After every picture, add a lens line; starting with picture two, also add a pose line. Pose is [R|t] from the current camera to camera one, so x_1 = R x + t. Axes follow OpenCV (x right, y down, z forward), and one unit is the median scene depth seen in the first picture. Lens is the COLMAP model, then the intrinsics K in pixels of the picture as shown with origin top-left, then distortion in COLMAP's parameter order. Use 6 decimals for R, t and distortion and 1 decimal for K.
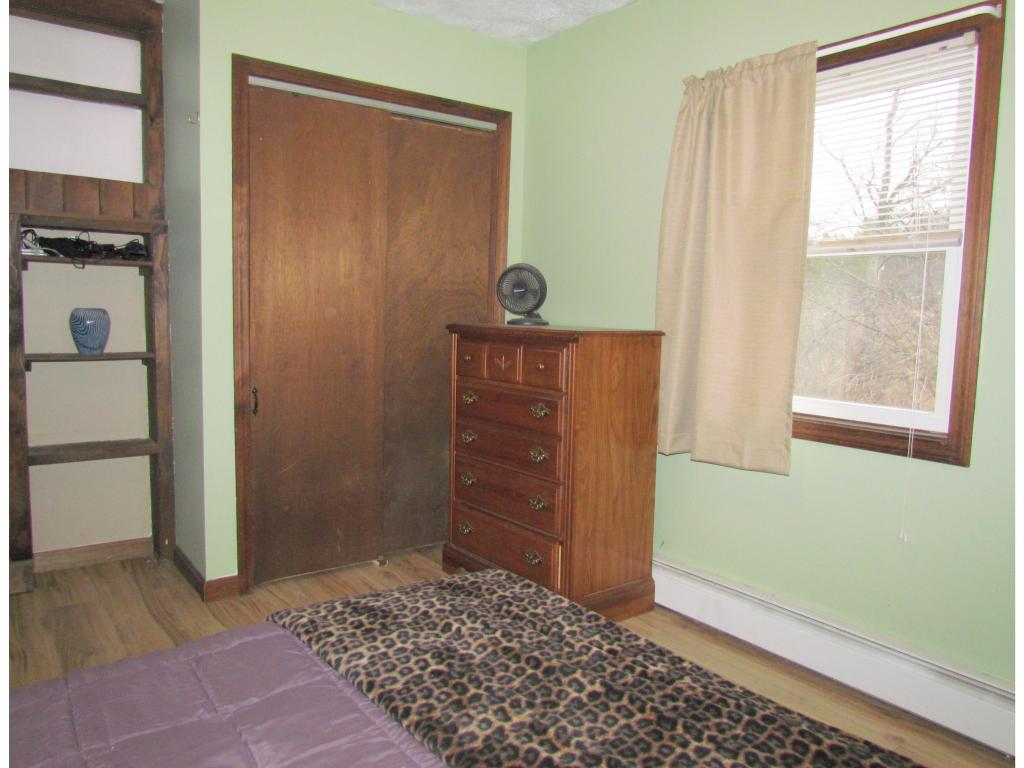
lens RADIAL K [[784.5, 0, 512.0], [0, 784.5, 384.0], [0, 0, 1]] dist [-0.003525, 0.000830]
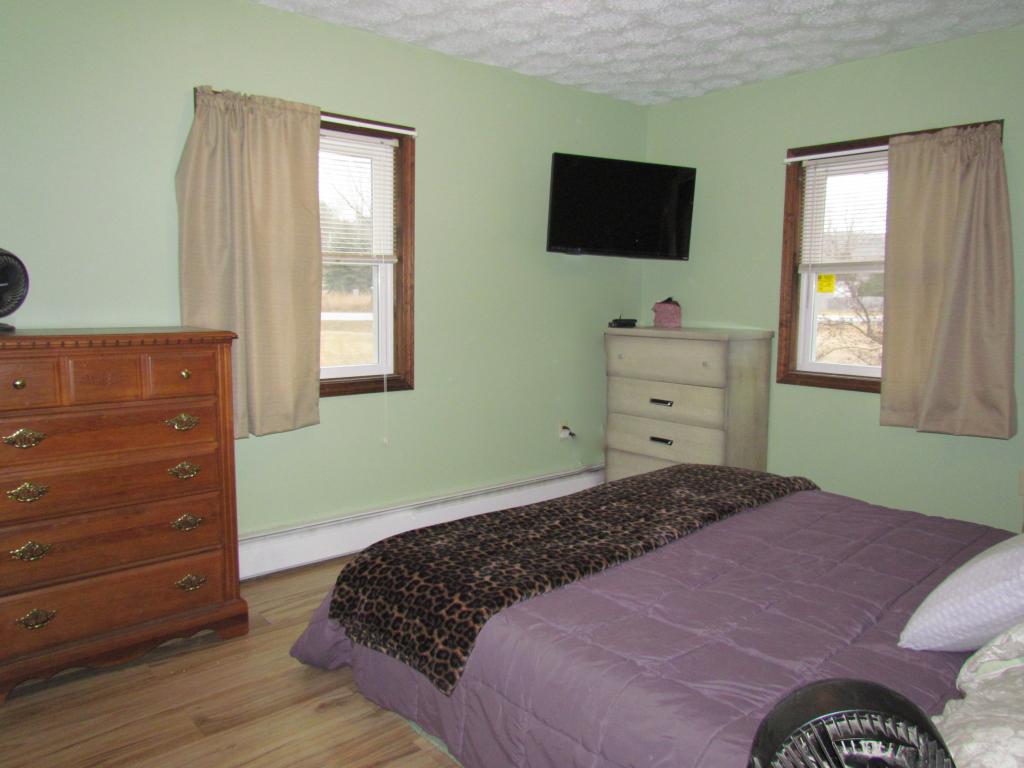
lens RADIAL K [[784.5, 0, 512.0], [0, 784.5, 384.0], [0, 0, 1]] dist [-0.003525, 0.000830]
pose [[-0.095864, -0.136105, 0.986045, -1.010355], [0.083065, 0.986059, 0.144182, -0.122011], [-0.991923, 0.095728, -0.083222, 0.783707]]
